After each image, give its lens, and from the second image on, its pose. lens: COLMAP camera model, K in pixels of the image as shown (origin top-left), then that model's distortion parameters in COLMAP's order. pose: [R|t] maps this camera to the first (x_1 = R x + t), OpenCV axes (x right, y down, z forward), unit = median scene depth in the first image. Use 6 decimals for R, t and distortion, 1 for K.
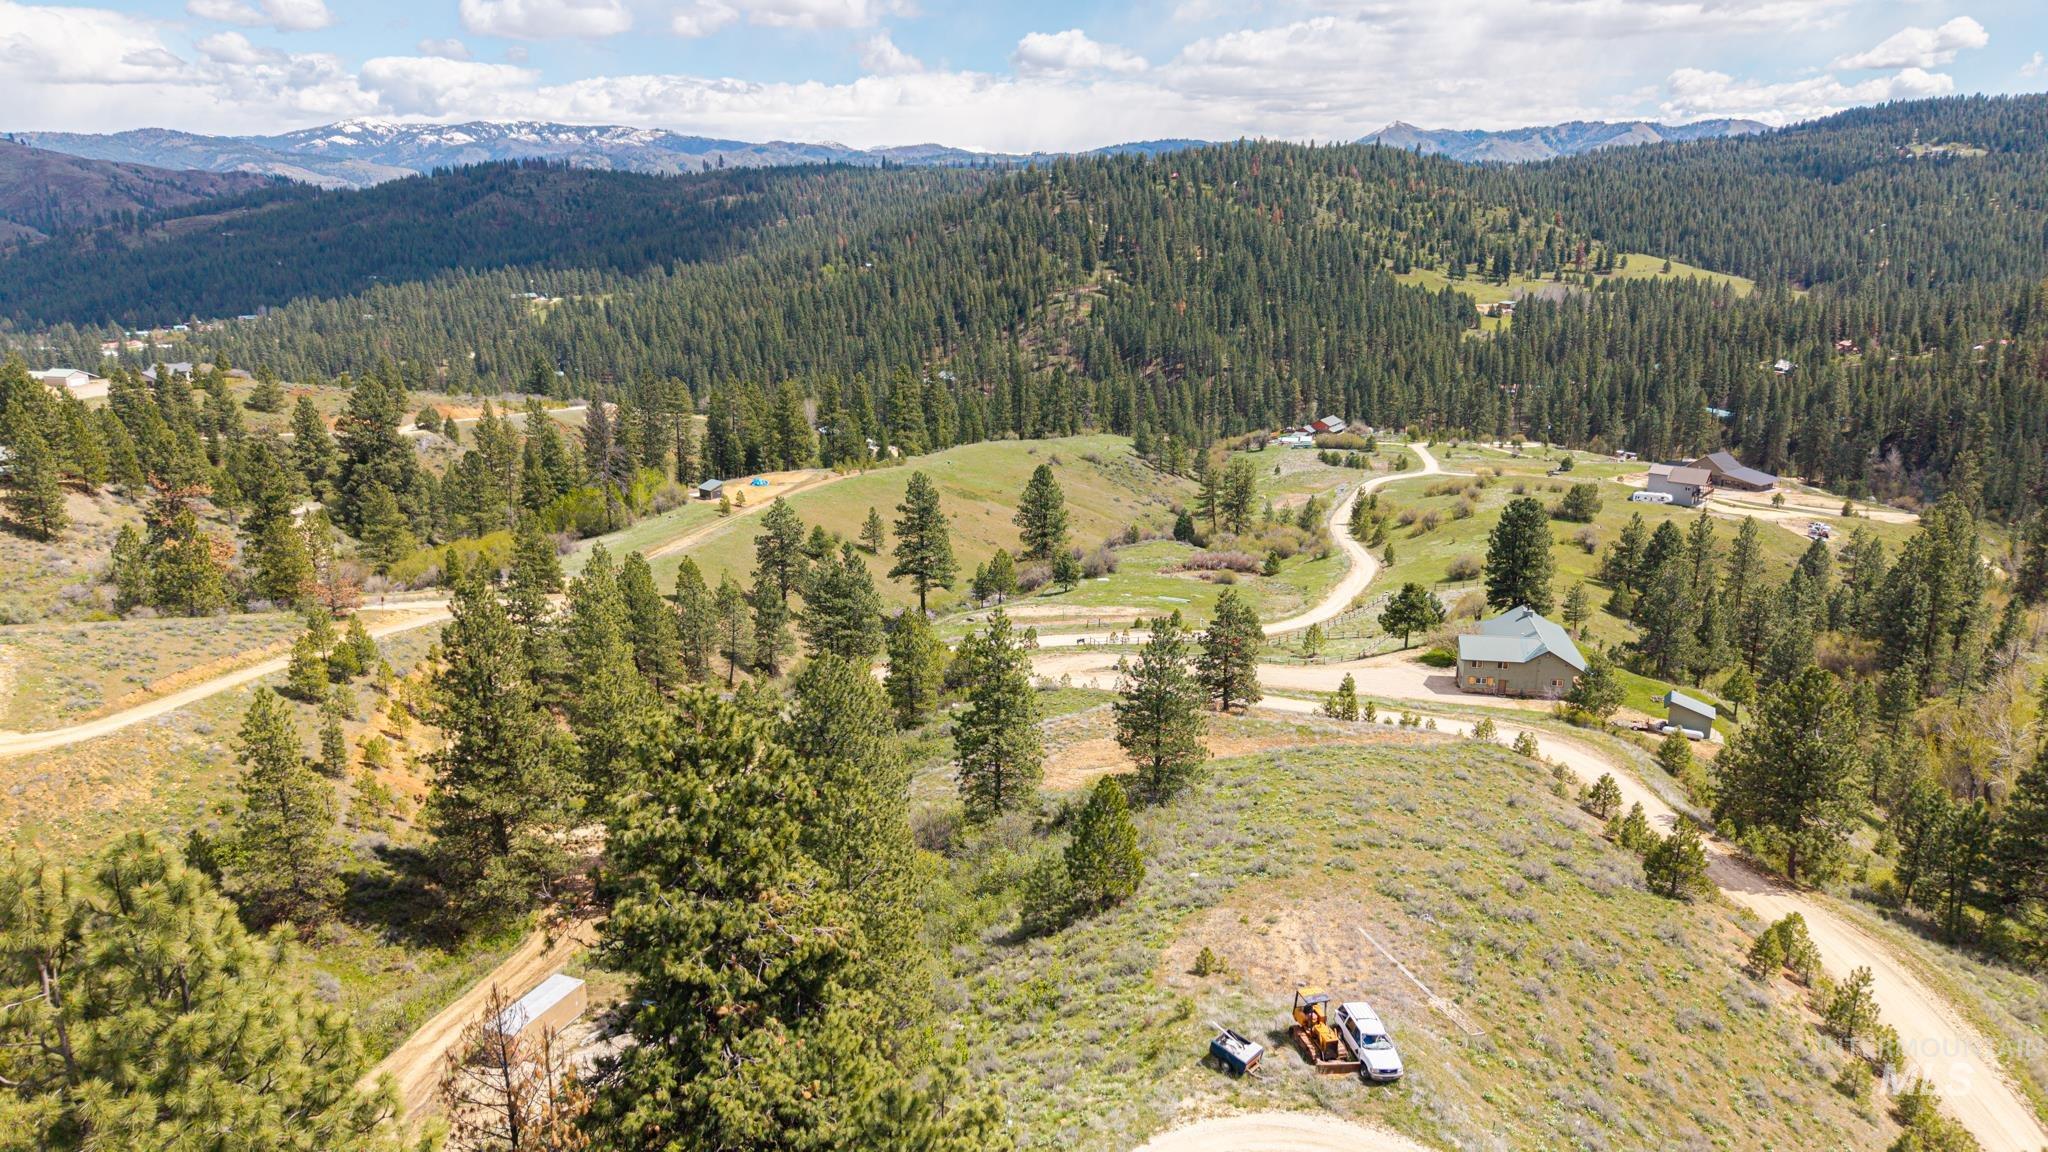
lens RADIAL K [[1392.4, 0, 1024.0], [0, 1392.4, 576.0], [0, 0, 1]] dist [0.049582, -0.063918]
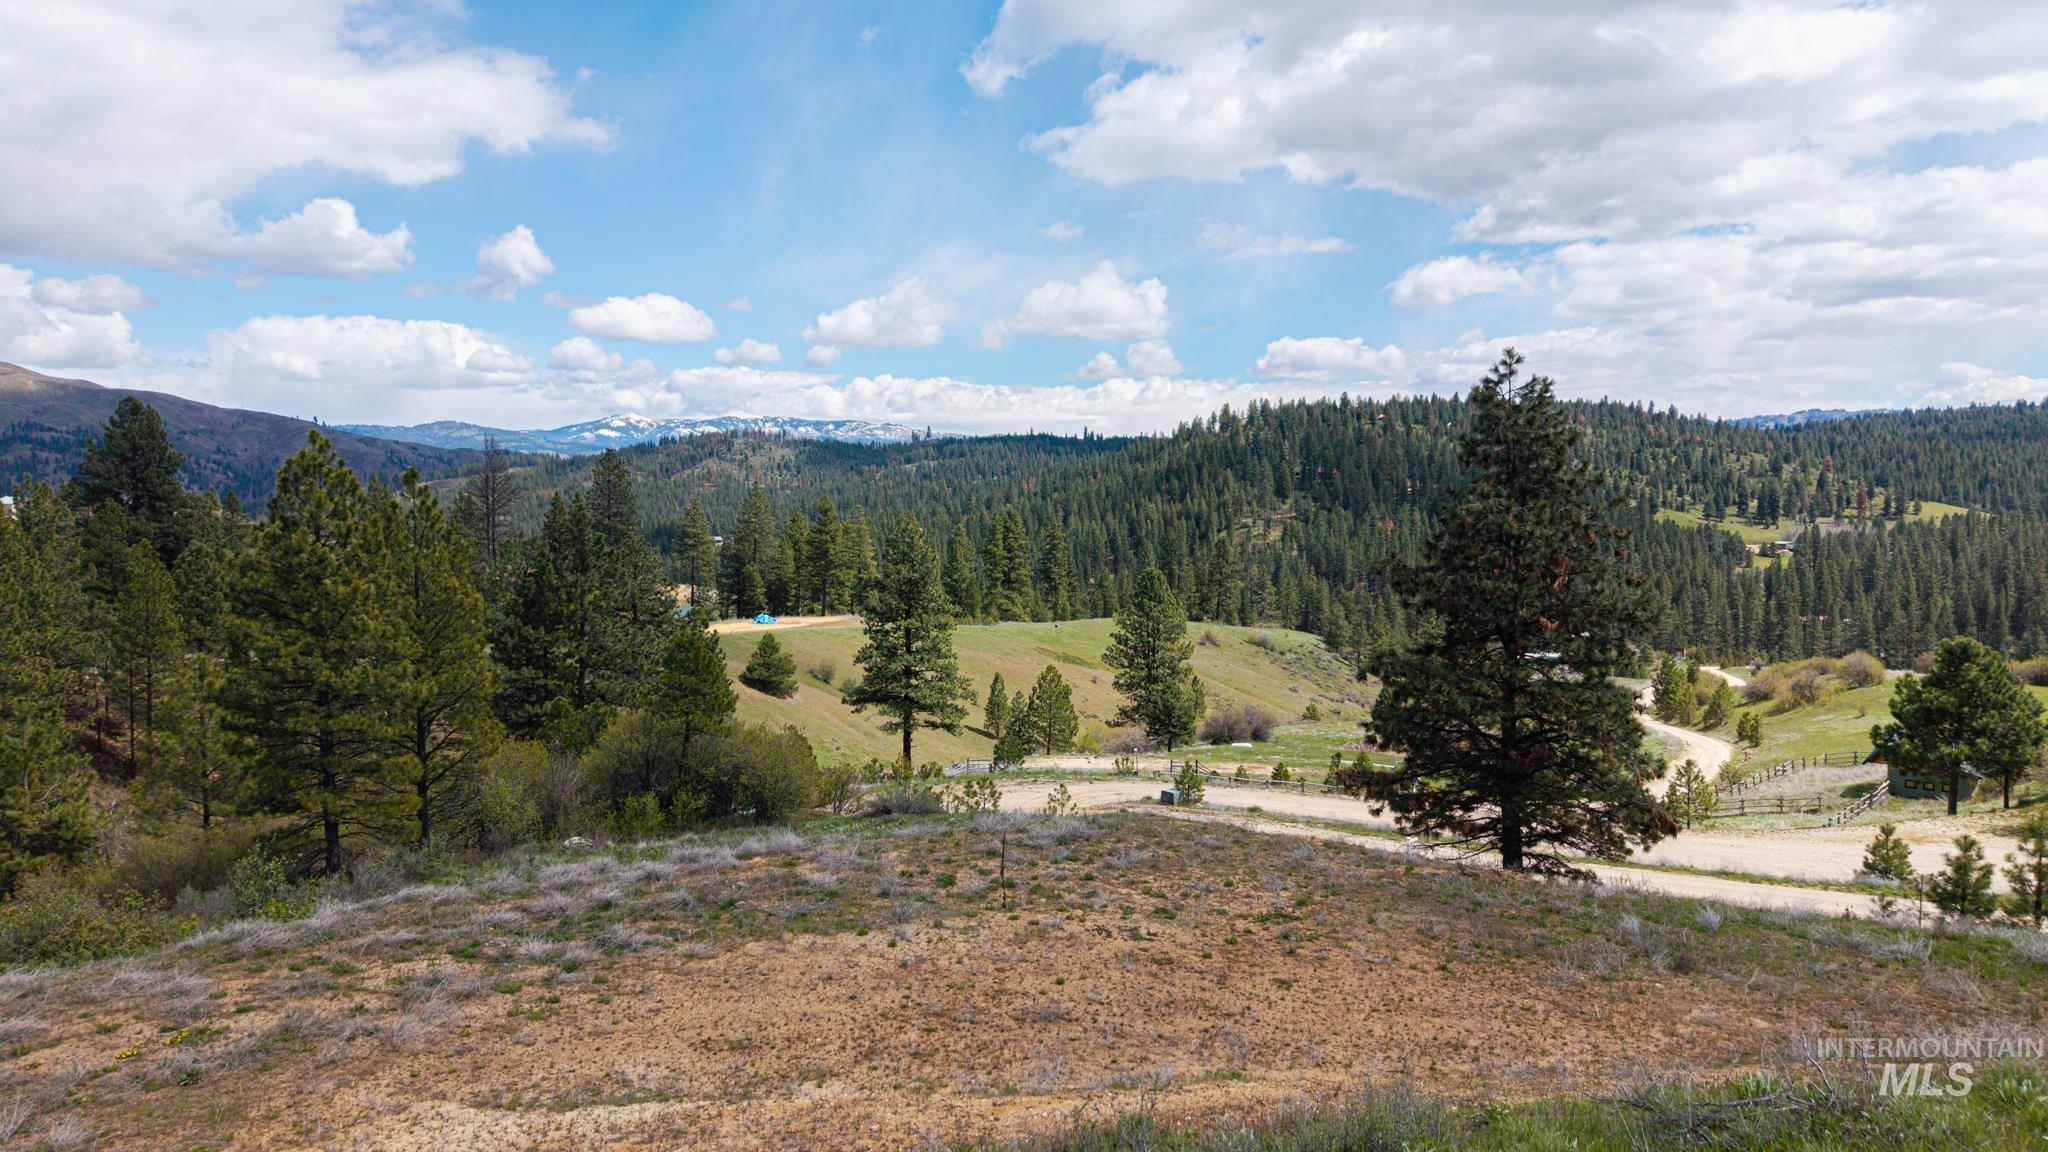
lens RADIAL K [[1392.4, 0, 1024.0], [0, 1392.4, 576.0], [0, 0, 1]] dist [0.049582, -0.063918]
pose [[0.989038, 0.017068, -0.146674, 0.012793], [-0.046028, 0.979444, -0.196396, 0.013075], [0.140307, 0.200994, 0.969492, 0.100169]]
